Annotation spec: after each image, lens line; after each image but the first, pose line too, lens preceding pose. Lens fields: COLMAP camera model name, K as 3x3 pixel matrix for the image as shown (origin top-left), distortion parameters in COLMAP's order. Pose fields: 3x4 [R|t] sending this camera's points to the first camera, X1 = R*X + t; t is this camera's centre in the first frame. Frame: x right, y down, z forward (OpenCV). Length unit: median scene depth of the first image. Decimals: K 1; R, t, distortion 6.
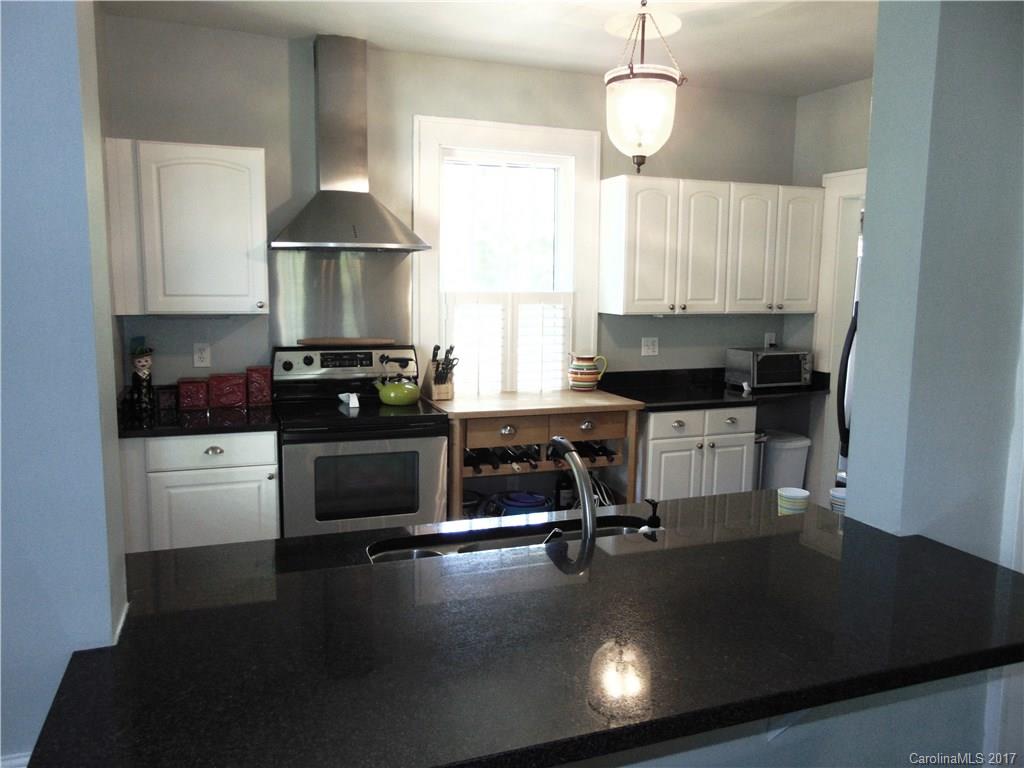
lens RADIAL K [[761.9, 0, 485.8], [0, 761.9, 378.1], [0, 0, 1]] dist [-0.030885, 0.018086]
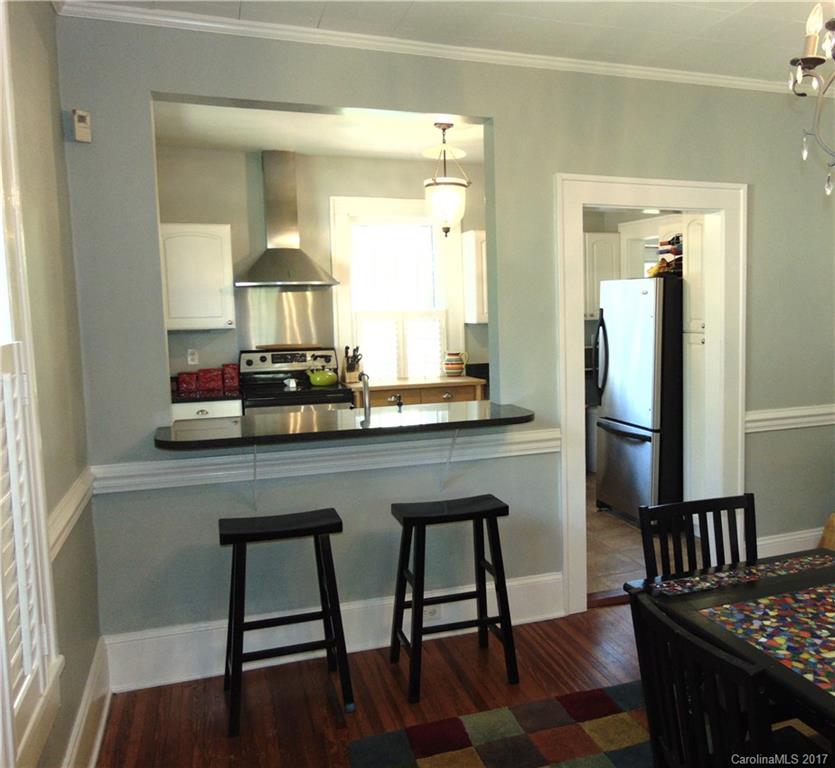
lens RADIAL K [[725.0, 0, 482.7], [0, 725.0, 375.1], [0, 0, 1]] dist [-0.035978, 0.005354]
pose [[0.999095, -0.032481, 0.027473, 0.164789], [0.033346, 0.998943, -0.031638, 0.069429], [-0.026416, 0.032525, 0.999122, -0.457077]]
